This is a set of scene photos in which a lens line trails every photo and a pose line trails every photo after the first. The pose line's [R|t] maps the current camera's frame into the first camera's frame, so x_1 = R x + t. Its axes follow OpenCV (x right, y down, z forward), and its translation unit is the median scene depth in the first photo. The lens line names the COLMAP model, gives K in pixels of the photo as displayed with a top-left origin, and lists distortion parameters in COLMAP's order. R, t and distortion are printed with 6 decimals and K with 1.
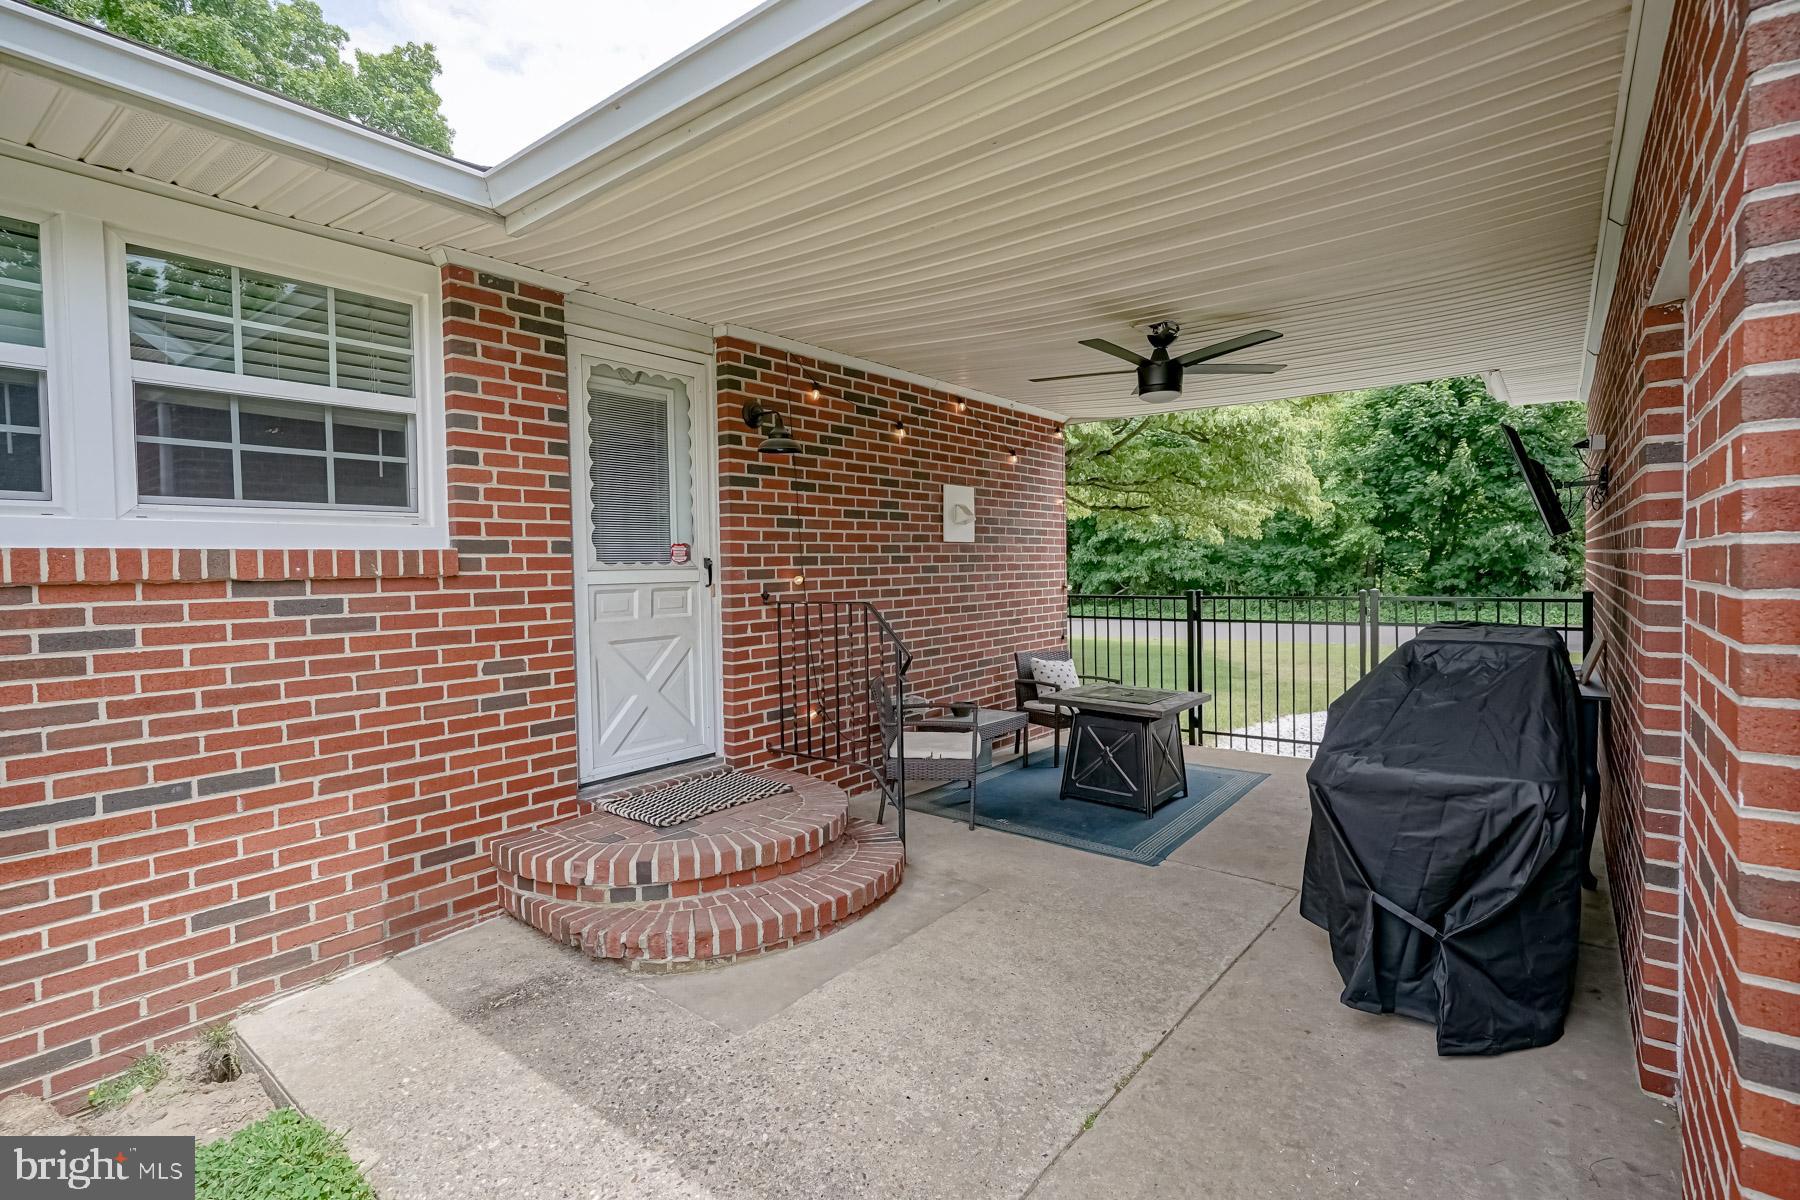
lens RADIAL K [[846.9, 0, 900.0], [0, 846.9, 600.0], [0, 0, 1]] dist [-0.000438, -0.000129]
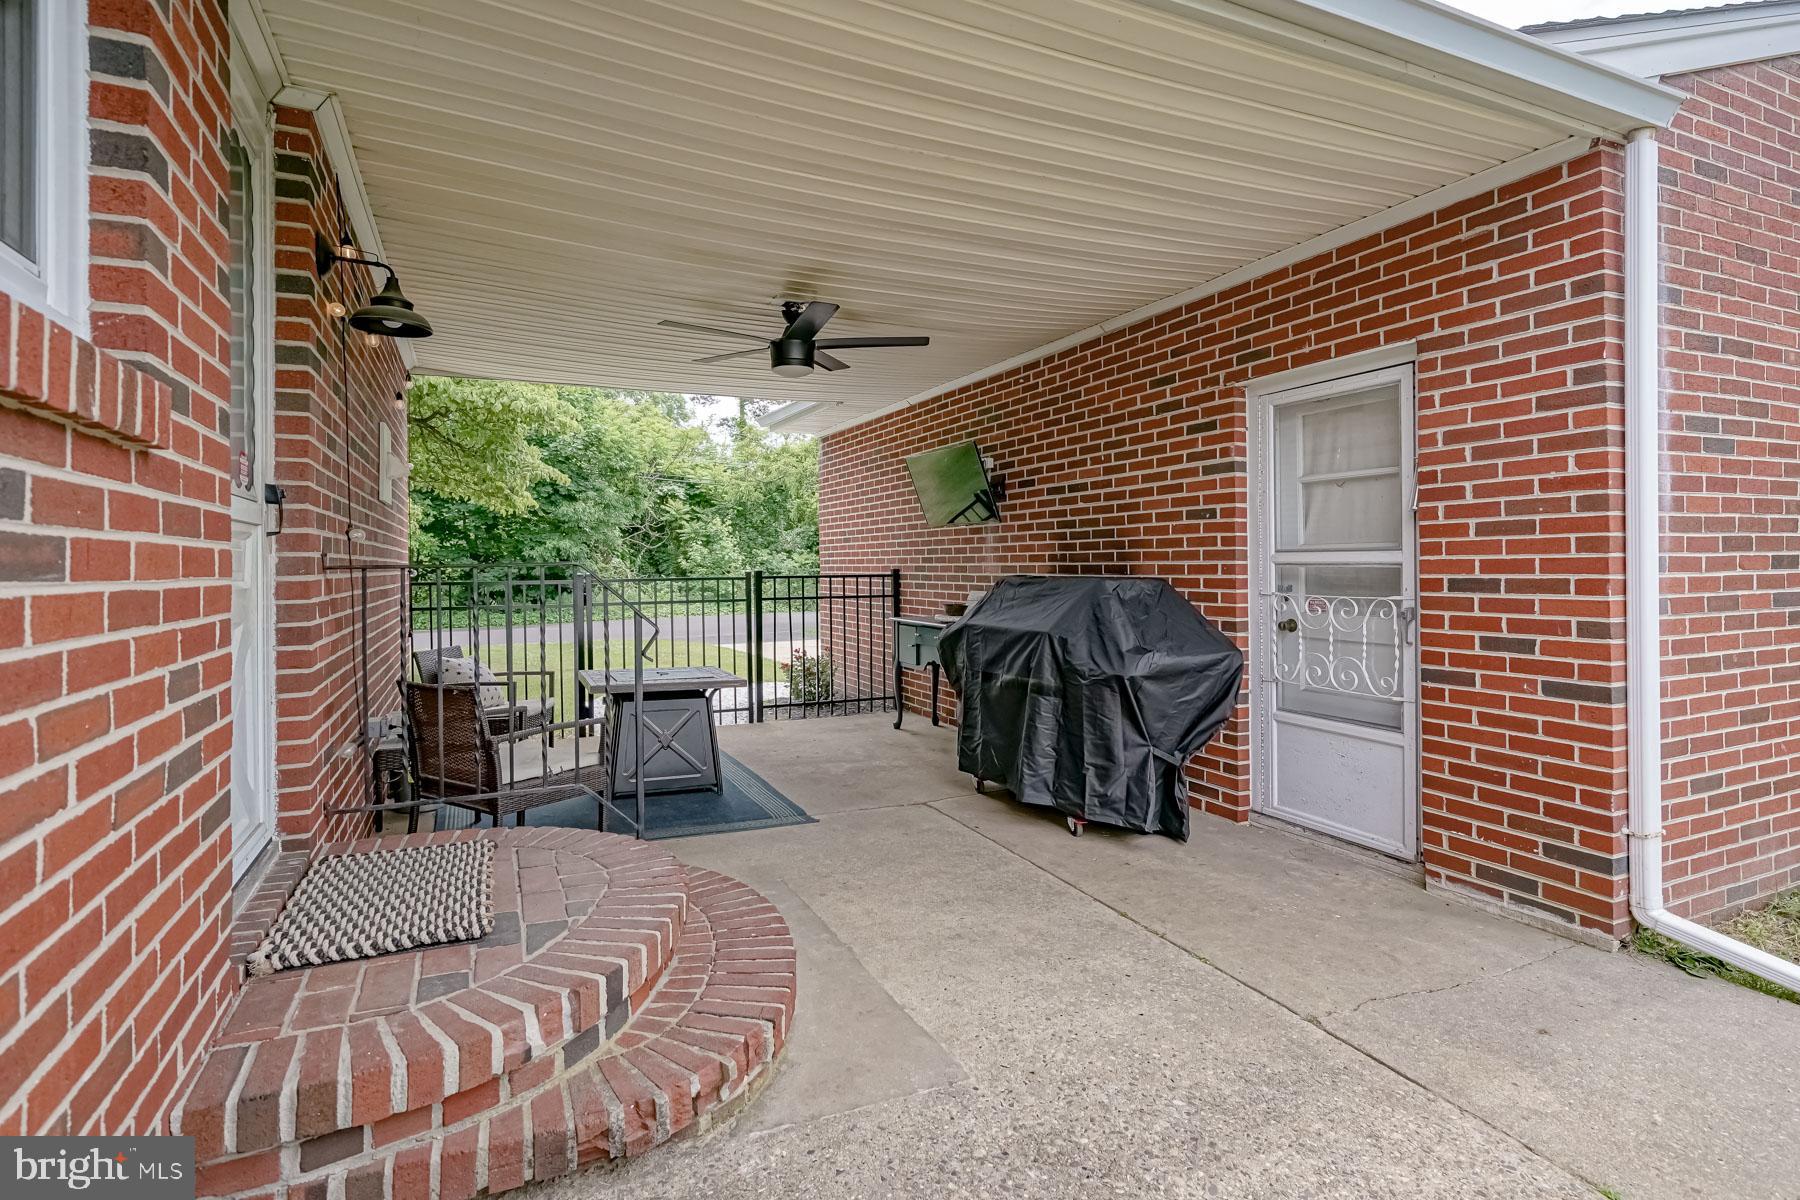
lens RADIAL K [[847.6, 0, 890.2], [0, 847.6, 569.1], [0, 0, 1]] dist [-0.000874, 0.000515]
pose [[0.482820, 0.010009, 0.875662, -0.777749], [0.032615, 0.999035, -0.029402, 0.054921], [-0.875112, 0.042756, 0.482028, 0.564904]]
